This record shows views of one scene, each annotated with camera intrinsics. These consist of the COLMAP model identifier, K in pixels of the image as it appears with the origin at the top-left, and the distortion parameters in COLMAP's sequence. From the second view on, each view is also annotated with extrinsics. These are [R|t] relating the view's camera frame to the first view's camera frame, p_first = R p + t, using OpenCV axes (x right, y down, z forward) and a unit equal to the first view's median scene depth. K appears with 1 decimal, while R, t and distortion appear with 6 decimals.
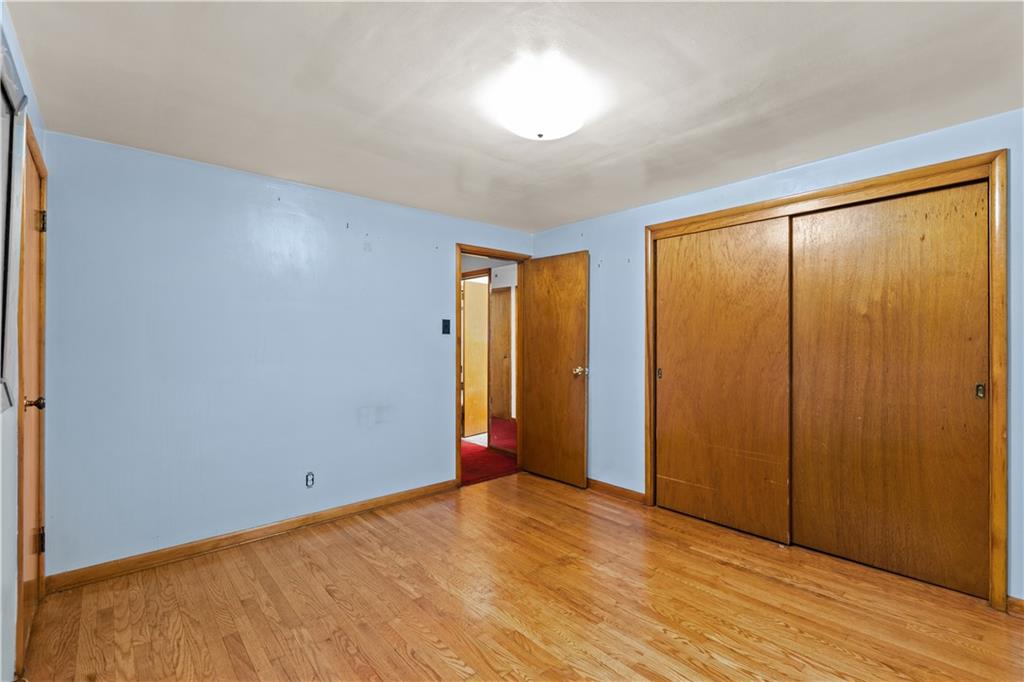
lens RADIAL K [[459.3, 0, 512.8], [0, 459.3, 340.5], [0, 0, 1]] dist [0.001330, 0.001441]
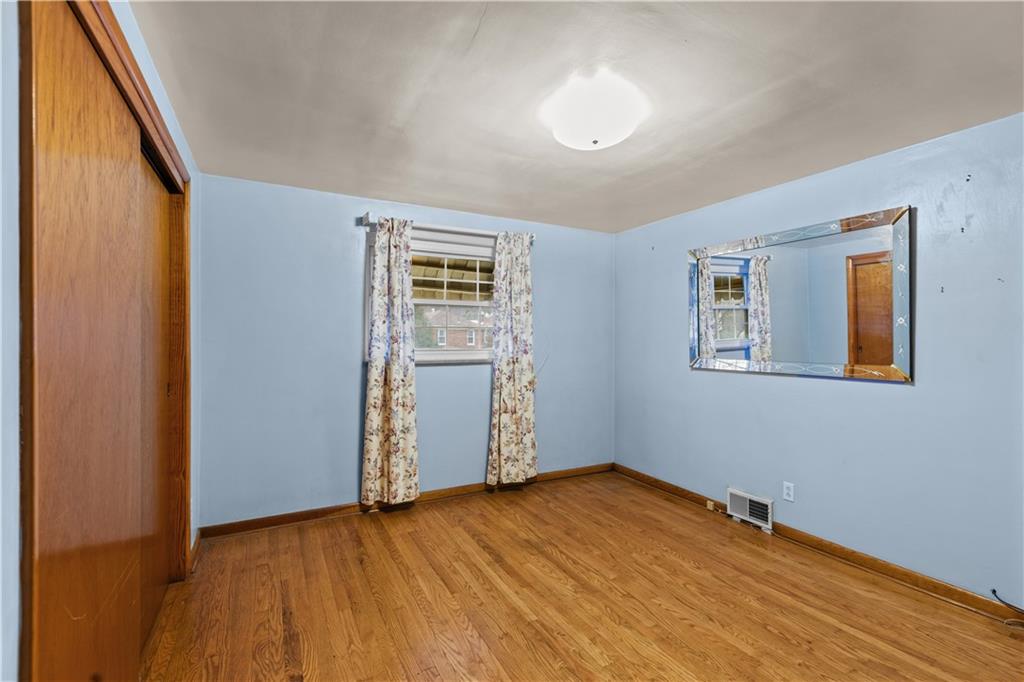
lens RADIAL K [[459.3, 0, 511.8], [0, 459.3, 339.0], [0, 0, 1]] dist [0.001330, 0.001441]
pose [[-0.974568, -0.000029, 0.224091, 0.007532], [-0.001528, 0.999978, -0.006516, -0.005009], [-0.224086, -0.006693, -0.974546, 1.988773]]
